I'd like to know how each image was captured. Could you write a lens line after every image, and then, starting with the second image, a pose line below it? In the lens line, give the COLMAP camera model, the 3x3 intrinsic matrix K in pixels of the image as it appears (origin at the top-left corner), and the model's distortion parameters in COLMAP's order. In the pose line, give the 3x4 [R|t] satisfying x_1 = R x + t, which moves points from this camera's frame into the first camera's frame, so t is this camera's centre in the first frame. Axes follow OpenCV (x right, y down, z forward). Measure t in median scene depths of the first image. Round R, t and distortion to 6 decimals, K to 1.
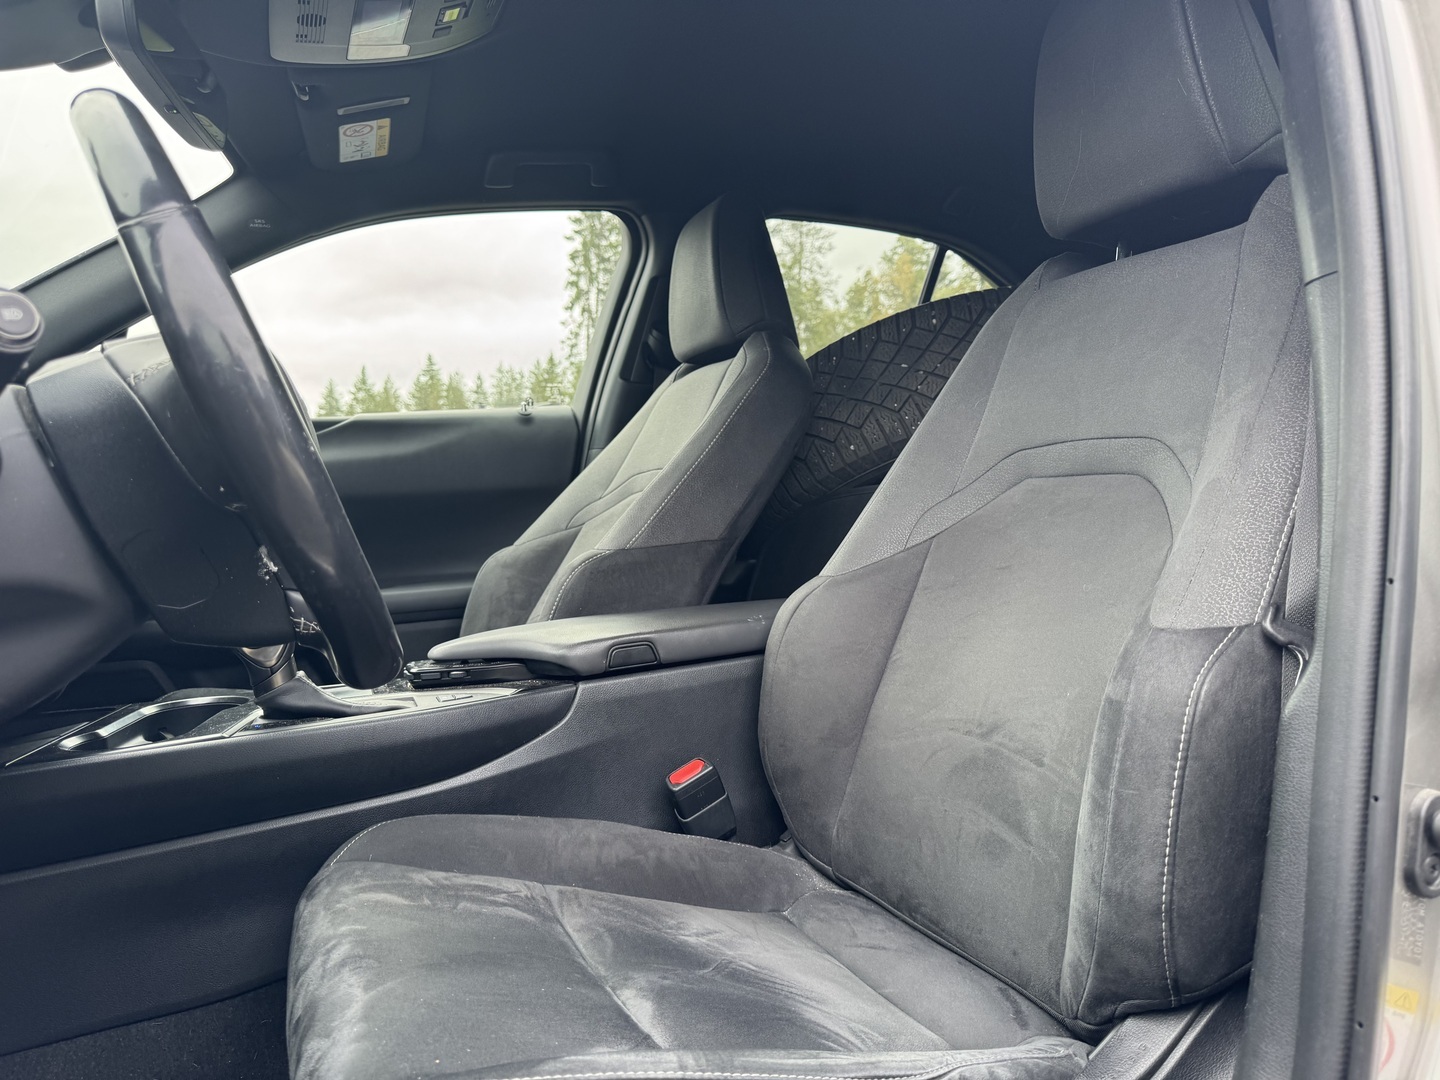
lens RADIAL K [[1018.0, 0, 720.0], [0, 1018.0, 540.0], [0, 0, 1]] dist [0.141889, -0.260826]
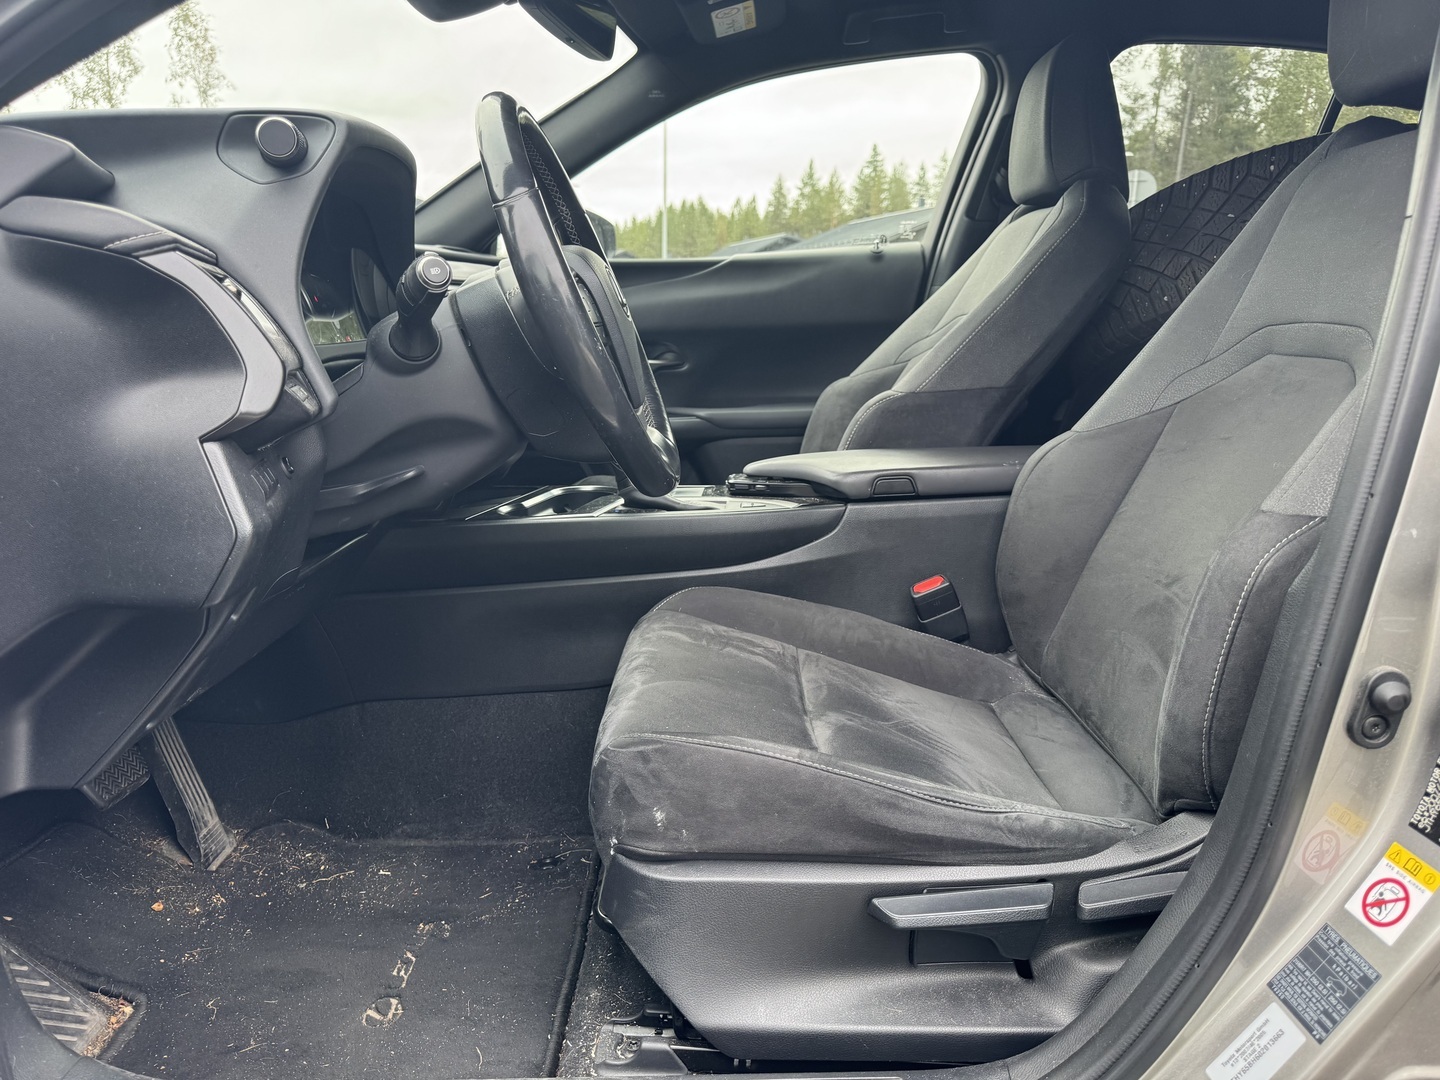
lens RADIAL K [[1018.0, 0, 720.0], [0, 1018.0, 540.0], [0, 0, 1]] dist [0.141889, -0.260826]
pose [[0.916183, 0.114662, -0.384008, 0.203428], [-0.039884, 0.979527, 0.197322, -0.057398], [0.398772, -0.165467, 0.901999, -0.195695]]
